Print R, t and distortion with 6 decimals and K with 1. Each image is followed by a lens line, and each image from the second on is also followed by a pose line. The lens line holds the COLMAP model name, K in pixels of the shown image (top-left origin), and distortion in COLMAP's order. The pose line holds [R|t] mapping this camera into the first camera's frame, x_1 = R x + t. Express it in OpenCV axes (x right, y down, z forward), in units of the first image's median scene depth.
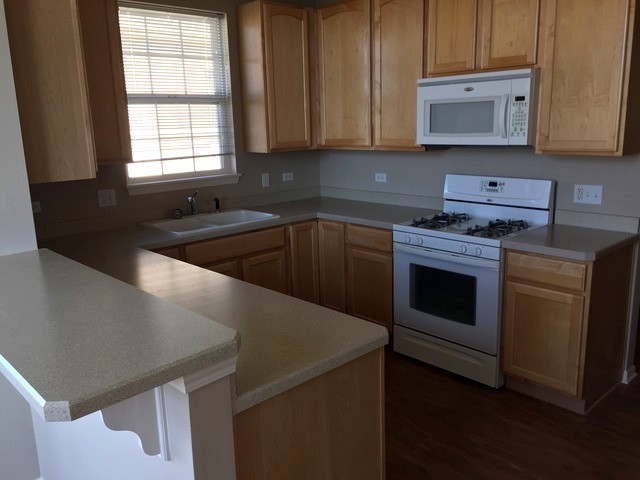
lens RADIAL K [[544.5, 0, 320.0], [0, 544.5, 240.0], [0, 0, 1]] dist [0.006652, 0.001974]
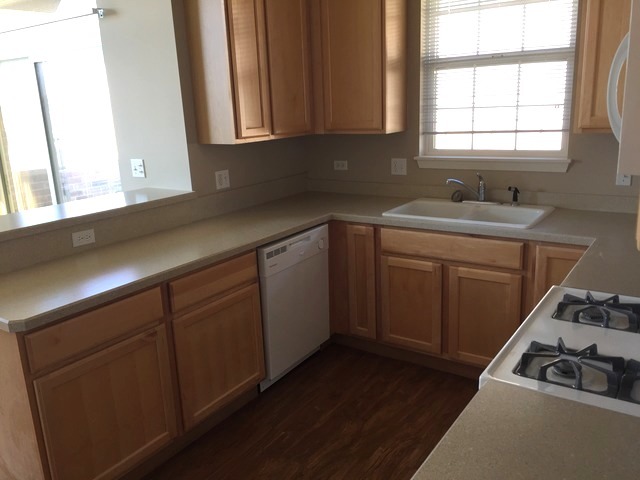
lens RADIAL K [[544.5, 0, 320.0], [0, 544.5, 240.0], [0, 0, 1]] dist [0.006652, 0.001974]
pose [[0.200067, 0.262087, -0.944078, 0.539643], [-0.167385, 0.958537, 0.230629, -0.146085], [0.965378, 0.111883, 0.235641, 0.594963]]
